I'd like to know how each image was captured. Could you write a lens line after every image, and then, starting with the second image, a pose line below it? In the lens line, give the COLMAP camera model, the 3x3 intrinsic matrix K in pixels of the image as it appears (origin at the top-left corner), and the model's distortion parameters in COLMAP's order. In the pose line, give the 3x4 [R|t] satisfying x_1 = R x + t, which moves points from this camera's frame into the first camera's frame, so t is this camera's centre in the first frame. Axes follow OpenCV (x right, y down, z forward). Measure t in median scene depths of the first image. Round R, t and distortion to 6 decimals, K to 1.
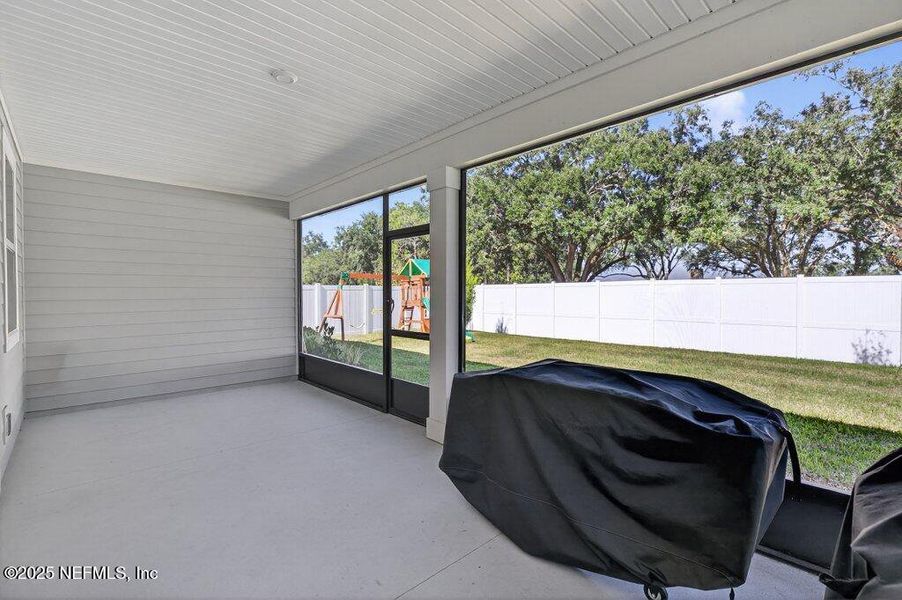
lens RADIAL K [[412.3, 0, 455.4], [0, 412.3, 294.2], [0, 0, 1]] dist [-0.003850, -0.000315]
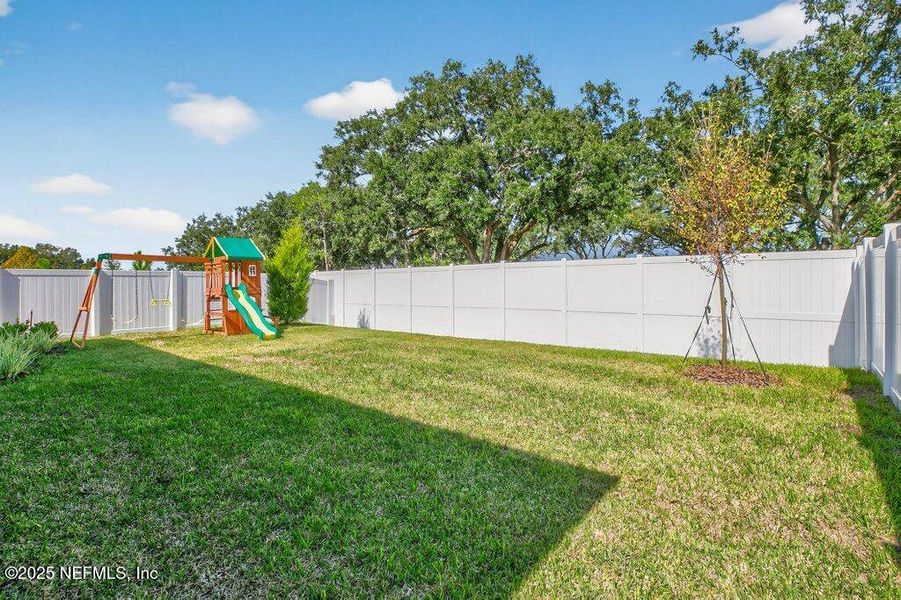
lens RADIAL K [[442.5, 0, 450.5], [0, 442.5, 275.4], [0, 0, 1]] dist [-0.000406, -0.000341]
pose [[0.993268, -0.004323, 0.115759, 0.122837], [0.006760, 0.999764, -0.020668, 0.004967], [-0.115642, 0.021312, 0.993062, 0.040192]]
